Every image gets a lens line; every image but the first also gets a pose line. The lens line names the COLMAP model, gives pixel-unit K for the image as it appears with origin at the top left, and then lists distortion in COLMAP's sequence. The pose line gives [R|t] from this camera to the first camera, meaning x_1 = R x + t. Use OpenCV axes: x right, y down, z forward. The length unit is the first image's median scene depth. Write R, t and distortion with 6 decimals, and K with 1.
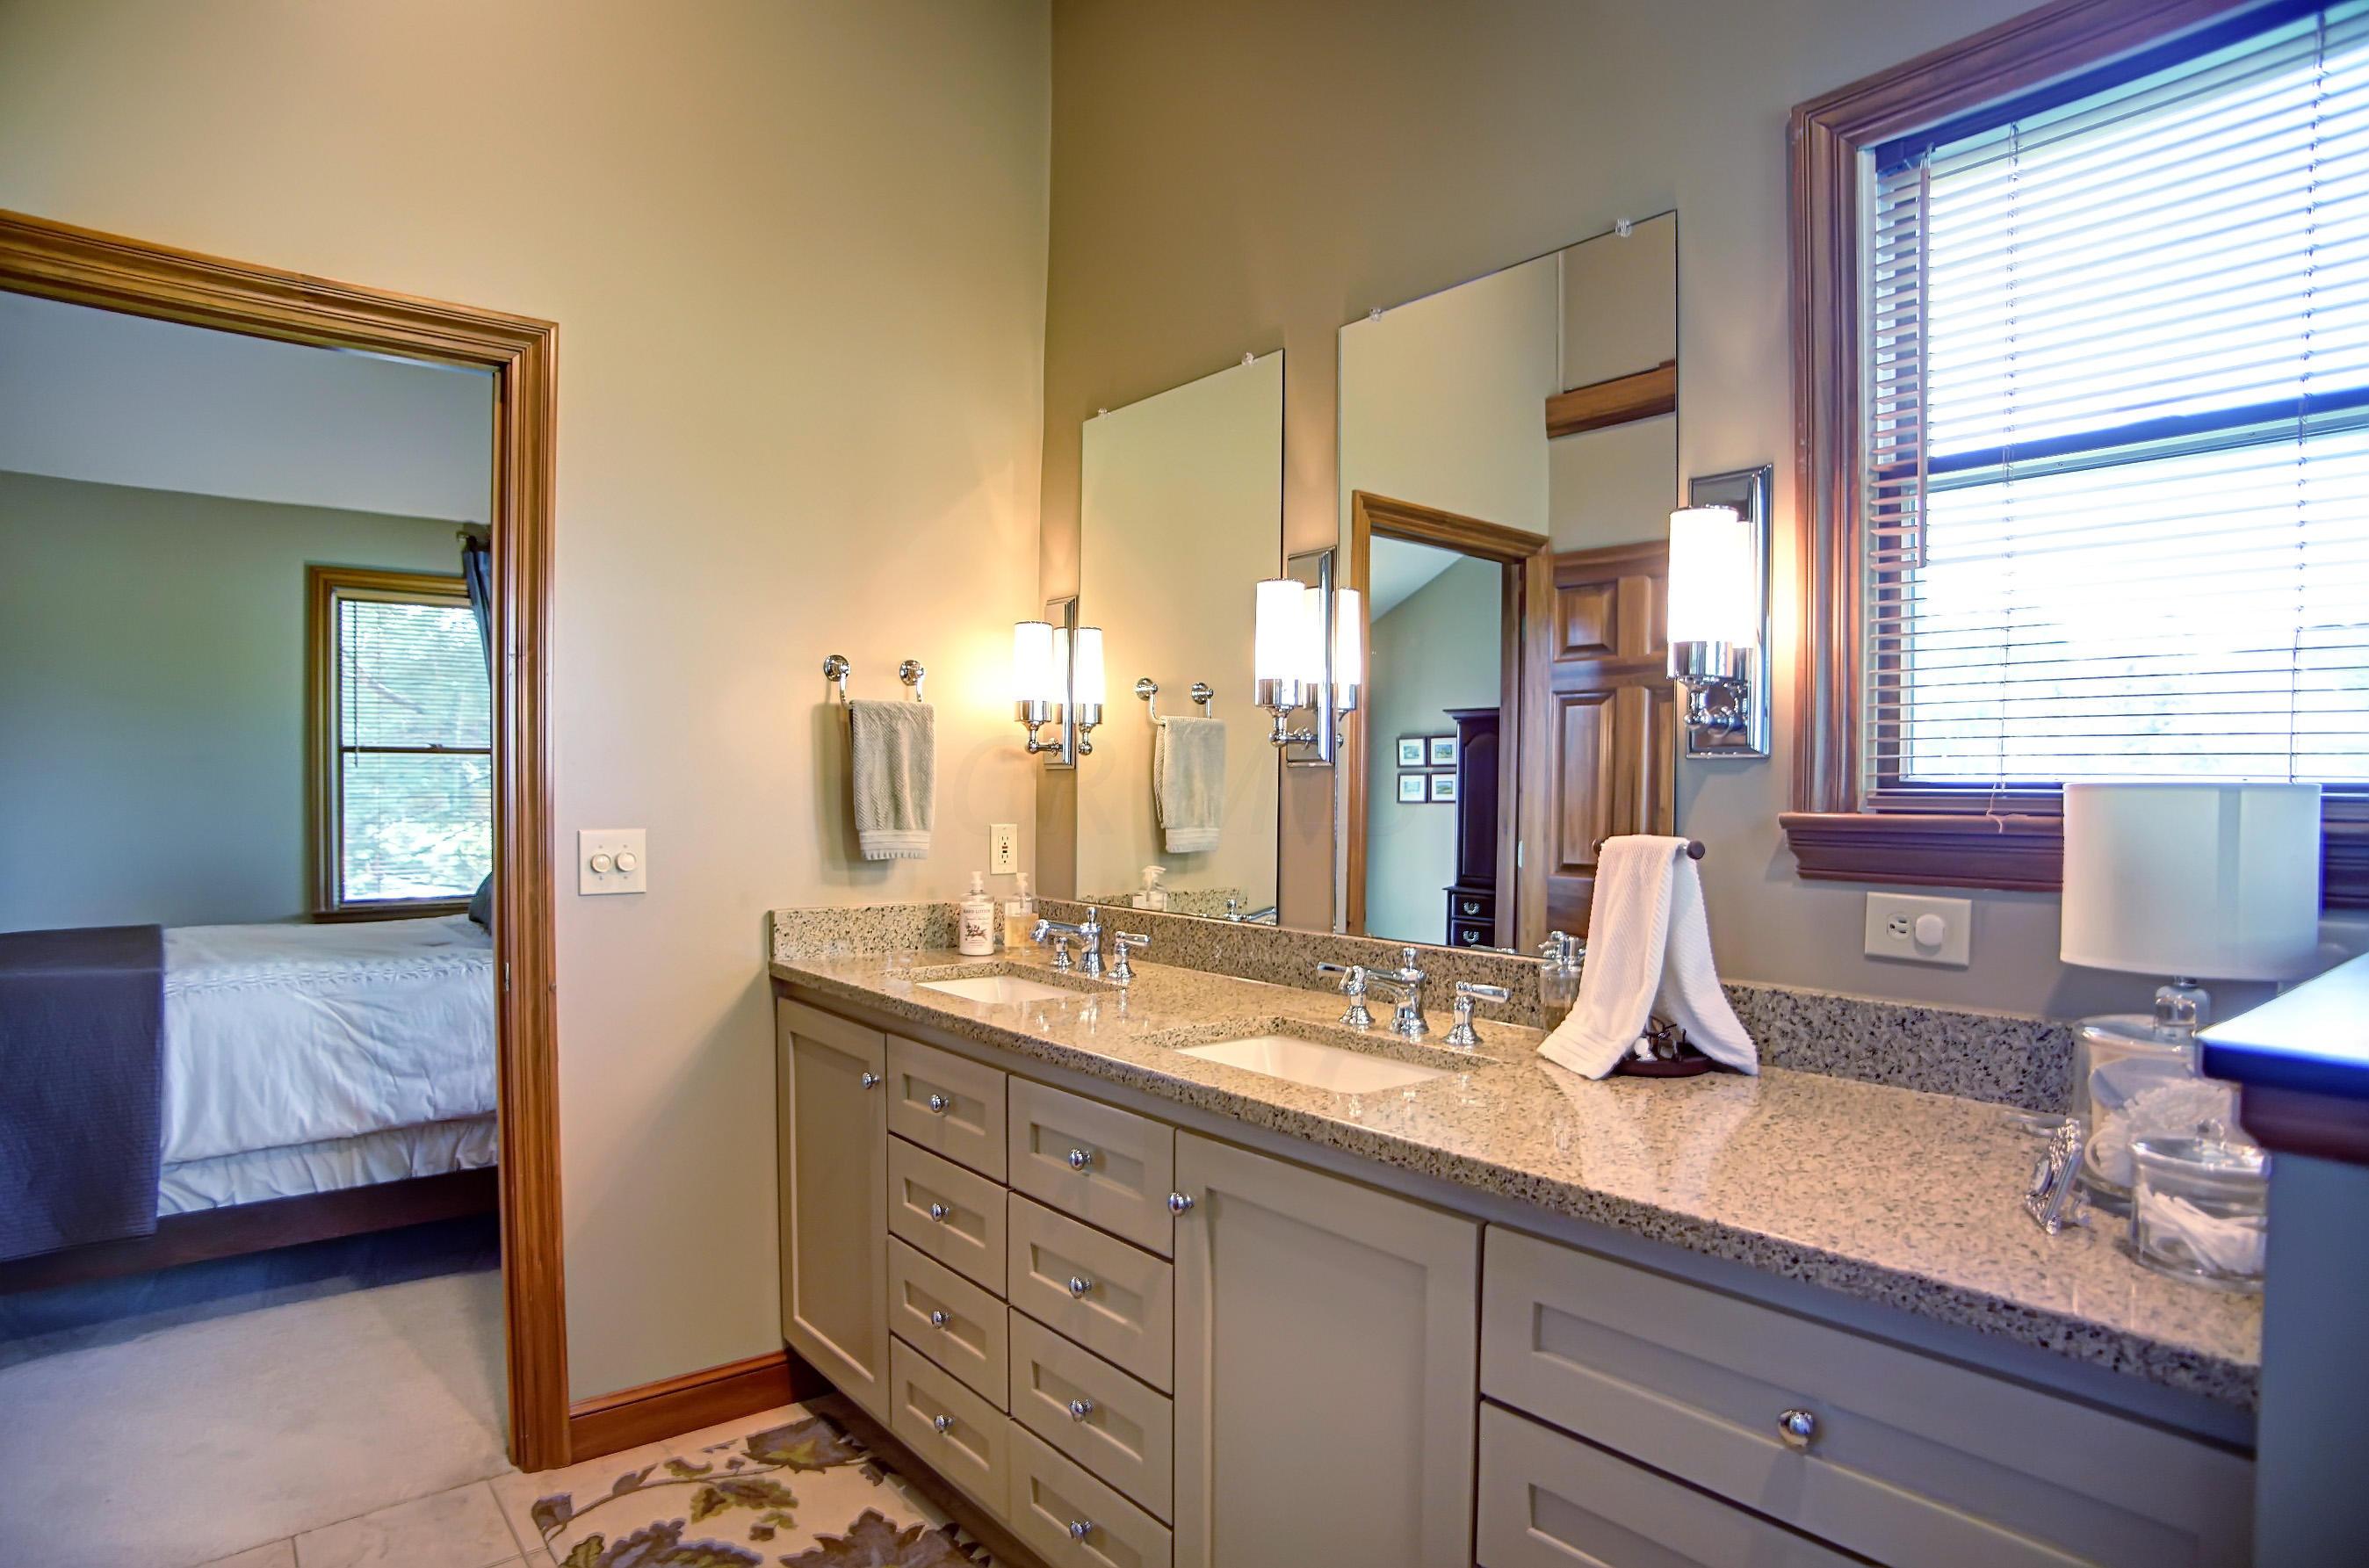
lens RADIAL K [[1291.5, 0, 1183.6], [0, 1291.5, 810.2], [0, 0, 1]] dist [-0.119817, 0.073961]
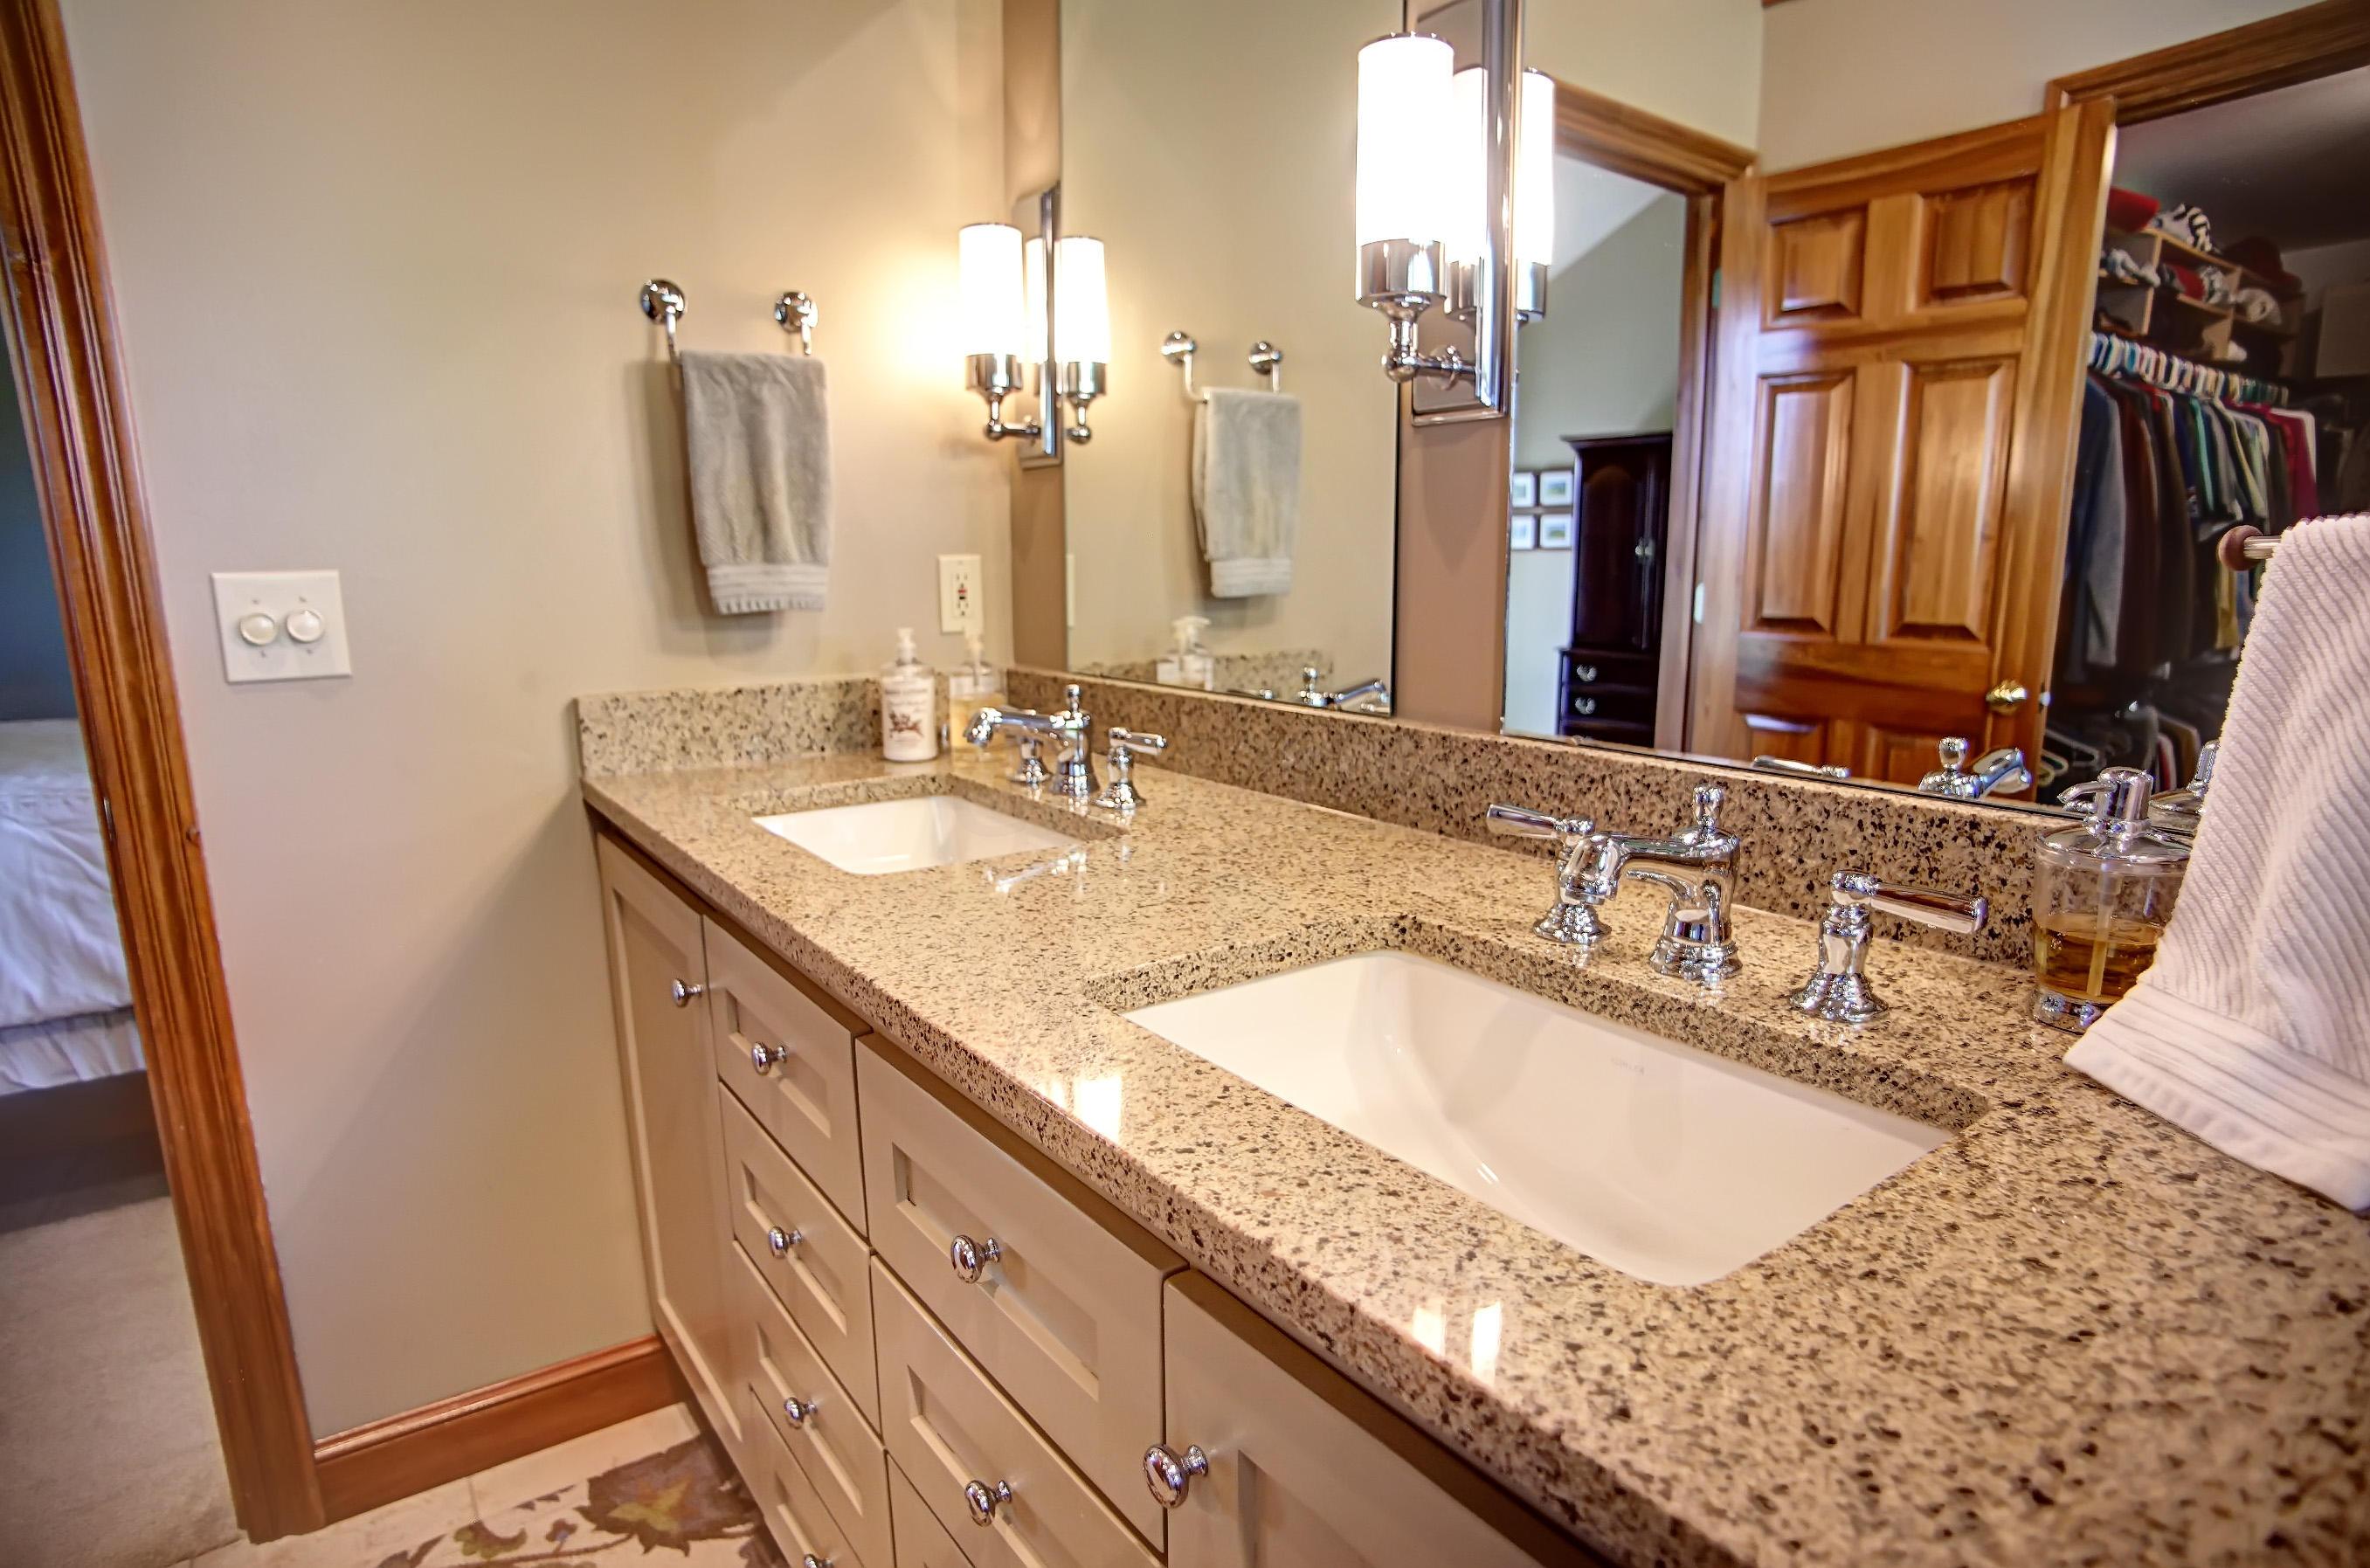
lens RADIAL K [[1292.0, 0, 1184.1], [0, 1292.0, 810.2], [0, 0, 1]] dist [-0.119817, 0.073961]
pose [[0.998189, -0.002316, -0.060104, 0.013623], [0.013311, 0.982988, 0.183185, 0.021667], [0.058658, -0.183654, 0.981239, 0.372739]]
